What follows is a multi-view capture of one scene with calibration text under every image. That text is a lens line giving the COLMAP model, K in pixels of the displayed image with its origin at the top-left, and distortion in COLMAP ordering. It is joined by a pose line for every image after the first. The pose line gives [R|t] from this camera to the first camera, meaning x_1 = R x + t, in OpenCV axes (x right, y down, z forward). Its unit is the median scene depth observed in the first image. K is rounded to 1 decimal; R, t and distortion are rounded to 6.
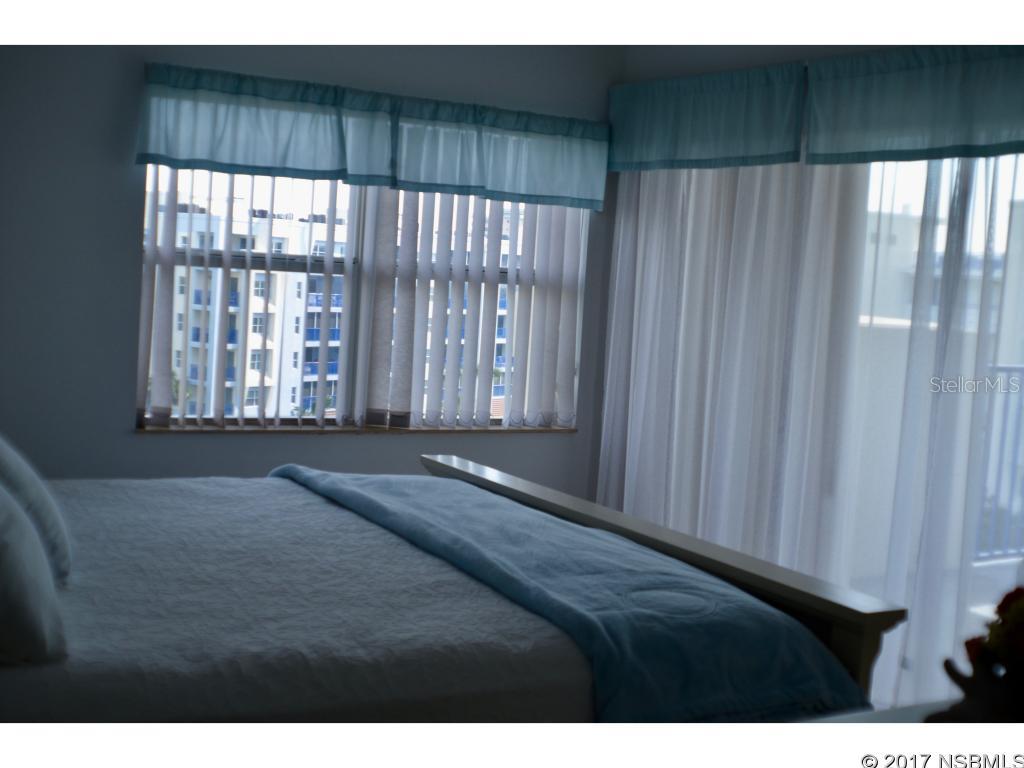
lens RADIAL K [[1348.5, 0, 534.9], [0, 1348.5, 367.8], [0, 0, 1]] dist [-0.142376, 0.090828]
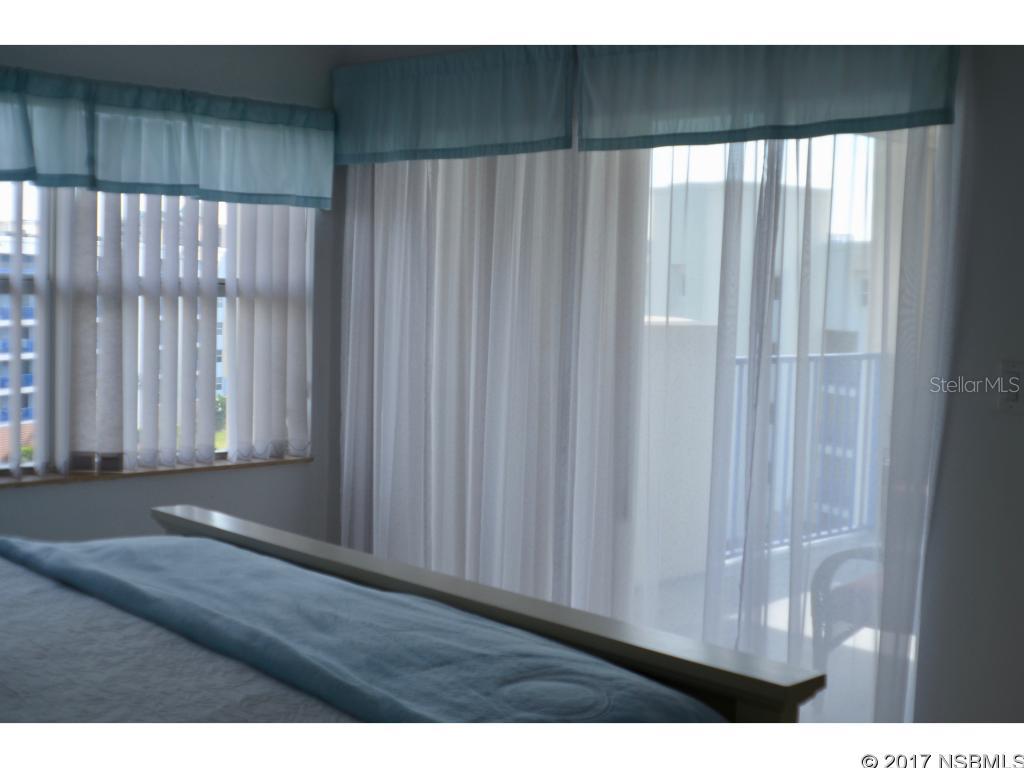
lens RADIAL K [[1348.5, 0, 534.9], [0, 1348.5, 367.8], [0, 0, 1]] dist [-0.142376, 0.090828]
pose [[0.965518, -0.052248, 0.255041, -0.055146], [0.051493, 0.998627, 0.009644, -0.015939], [-0.255195, 0.003821, 0.966882, 0.125724]]
